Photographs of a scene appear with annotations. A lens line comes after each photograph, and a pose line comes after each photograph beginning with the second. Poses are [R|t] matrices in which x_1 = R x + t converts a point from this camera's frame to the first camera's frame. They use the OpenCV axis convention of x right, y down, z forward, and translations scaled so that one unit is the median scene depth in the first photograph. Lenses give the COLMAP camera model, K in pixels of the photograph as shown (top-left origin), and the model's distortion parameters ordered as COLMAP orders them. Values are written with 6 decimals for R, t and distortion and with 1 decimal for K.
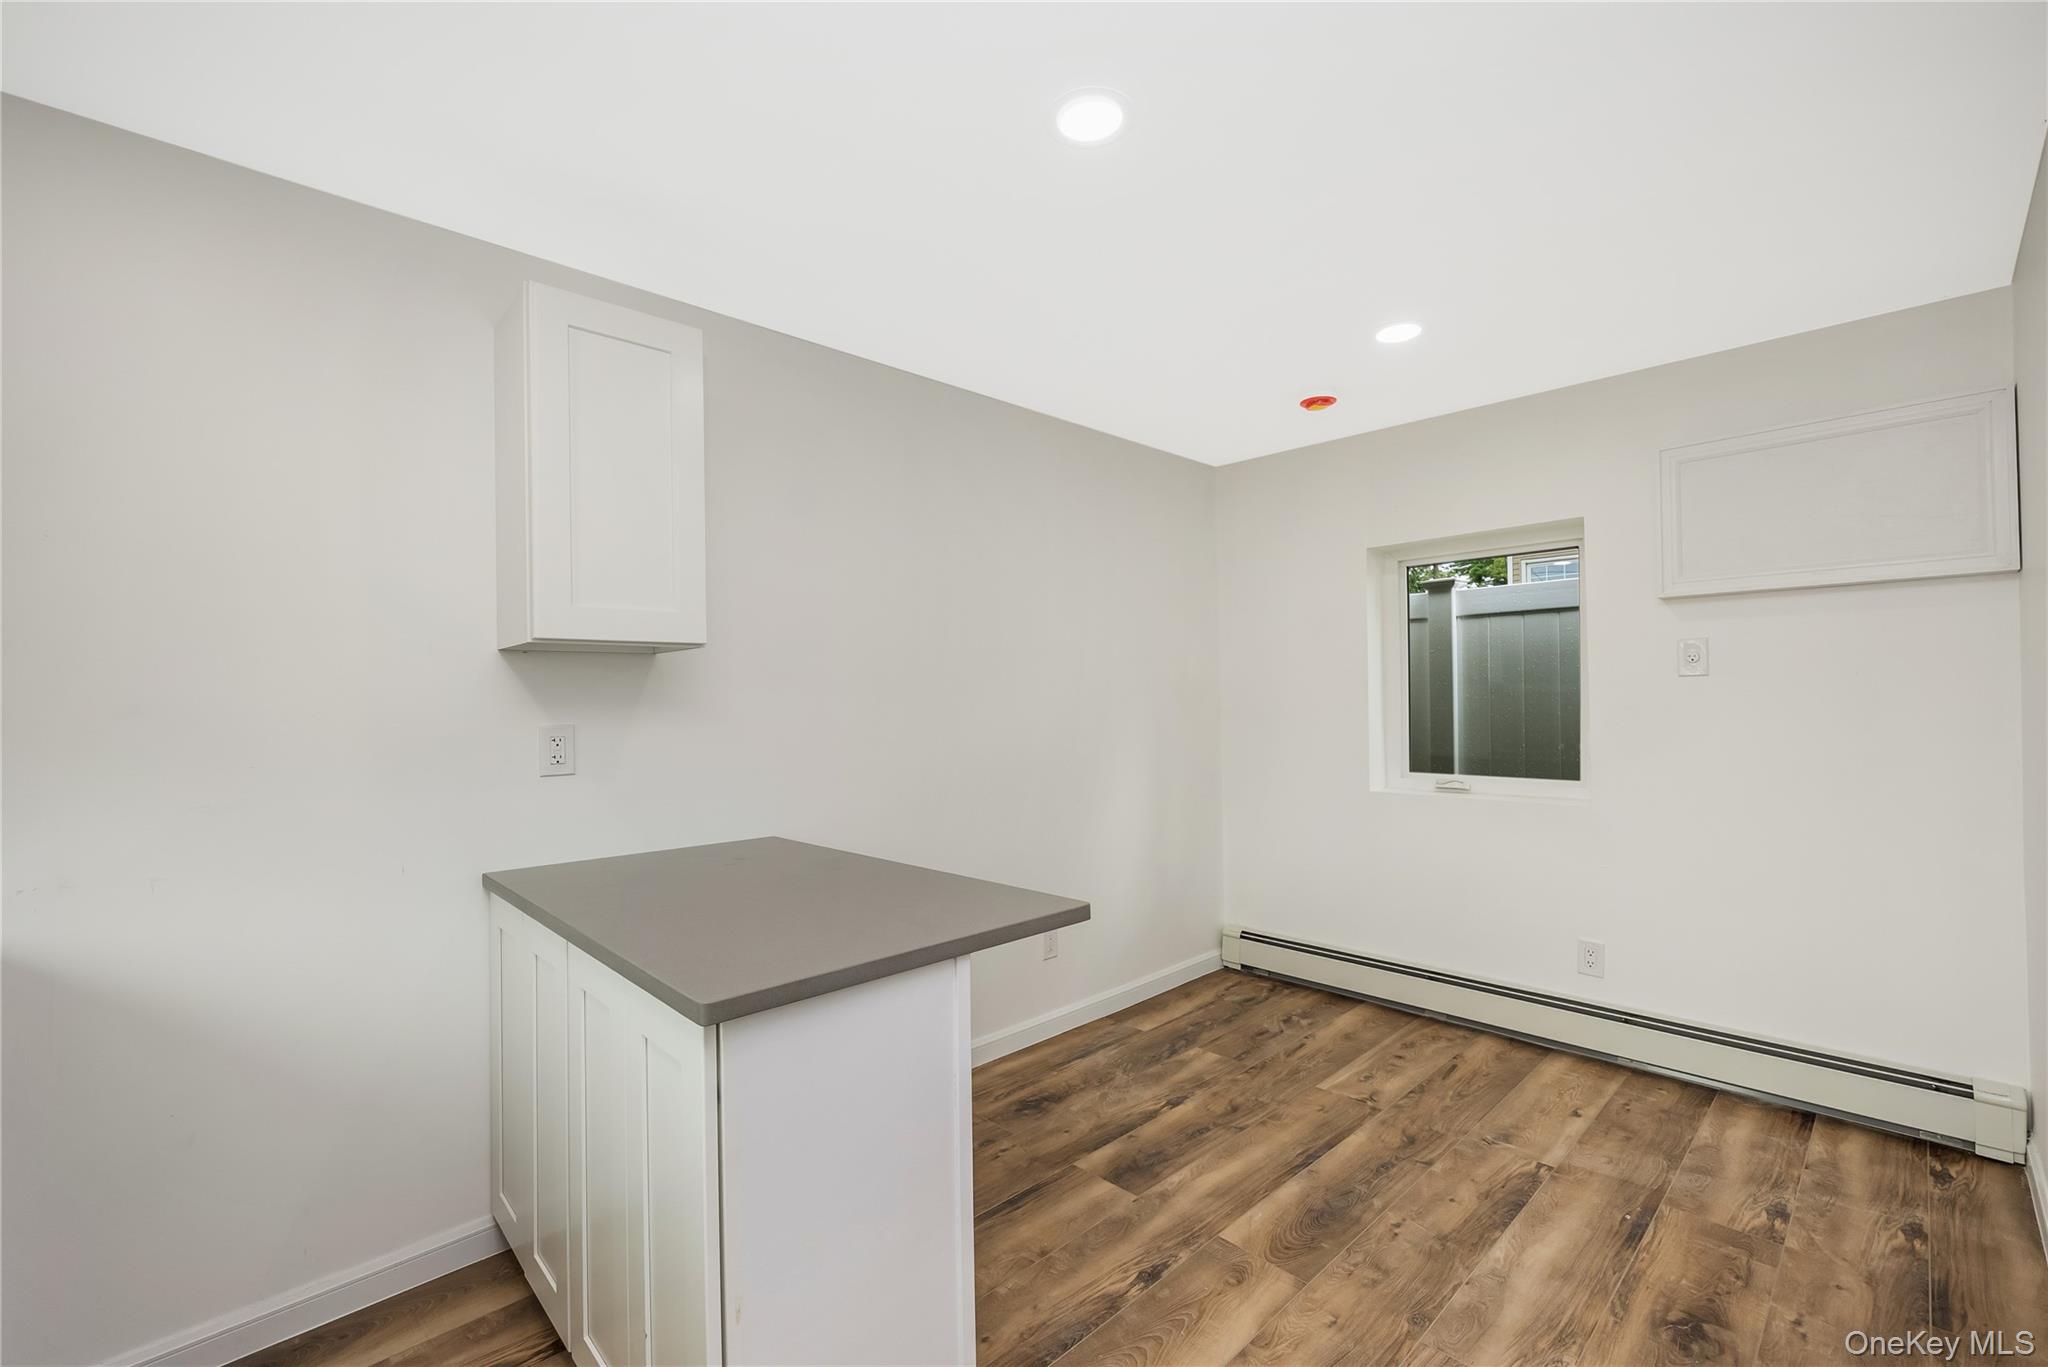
lens RADIAL K [[850.2, 0, 1018.4], [0, 850.2, 691.8], [0, 0, 1]] dist [0.001204, -0.000022]
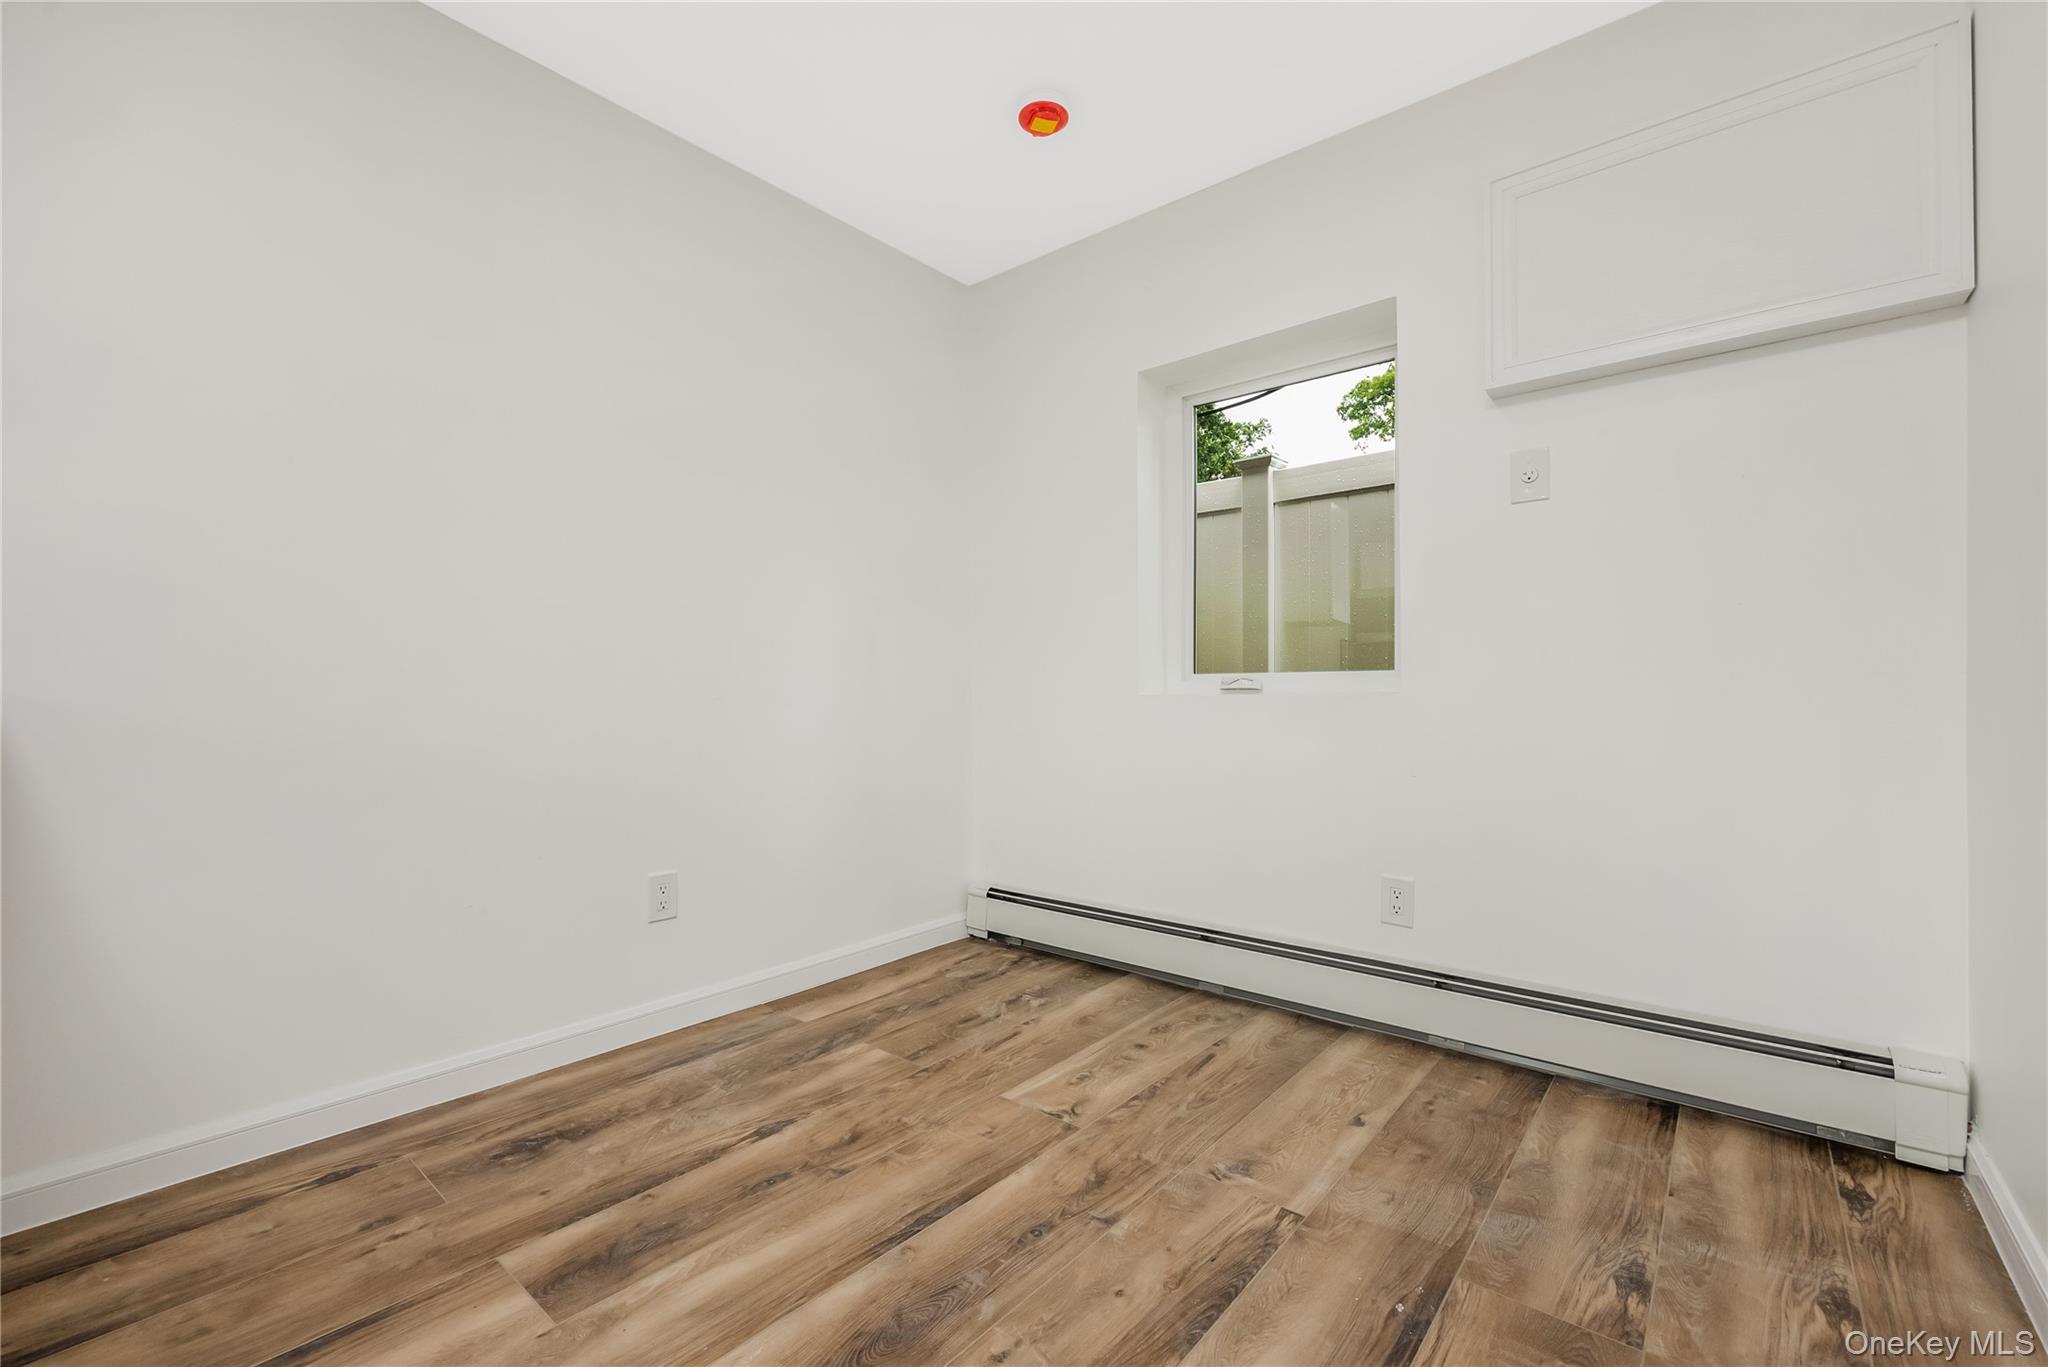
lens RADIAL K [[847.4, 0, 1023.7], [0, 847.4, 695.8], [0, 0, 1]] dist [-0.000660, -0.000116]
pose [[0.993561, 0.009669, 0.112886, 0.344347], [-0.010529, 0.999920, 0.007024, 0.171839], [-0.112809, -0.008167, 0.993583, 0.401186]]
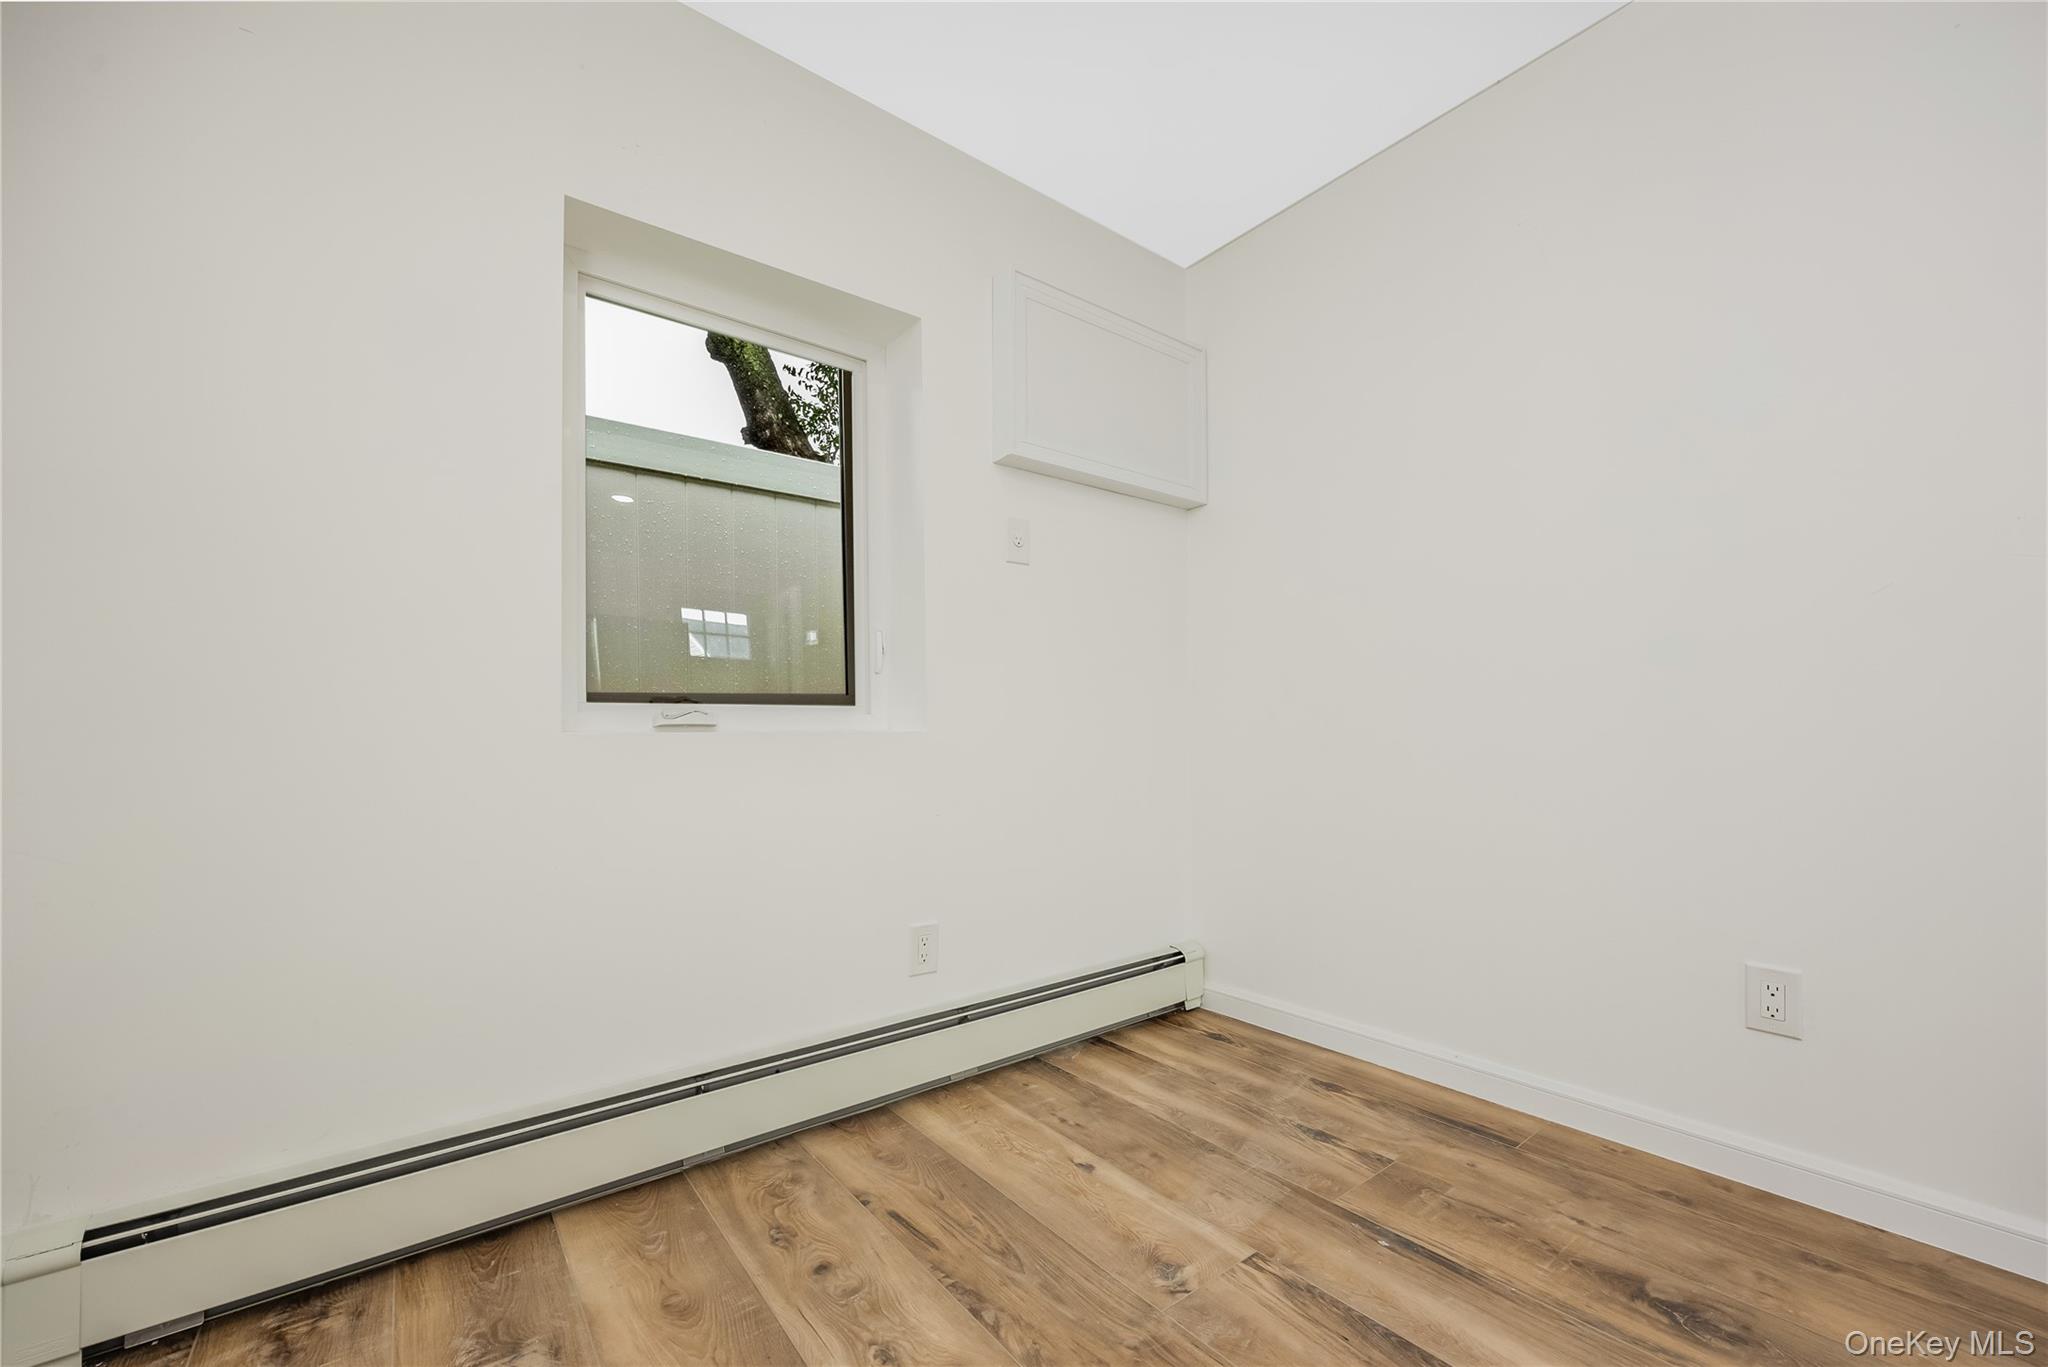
lens RADIAL K [[816.2, 0, 1026.3], [0, 816.2, 731.3], [0, 0, 1]] dist [-0.002200, -0.000240]
pose [[0.094536, 0.014873, 0.995410, 0.016047], [-0.002504, 0.999889, -0.014702, 0.183927], [-0.995518, -0.001103, 0.094563, 1.087301]]
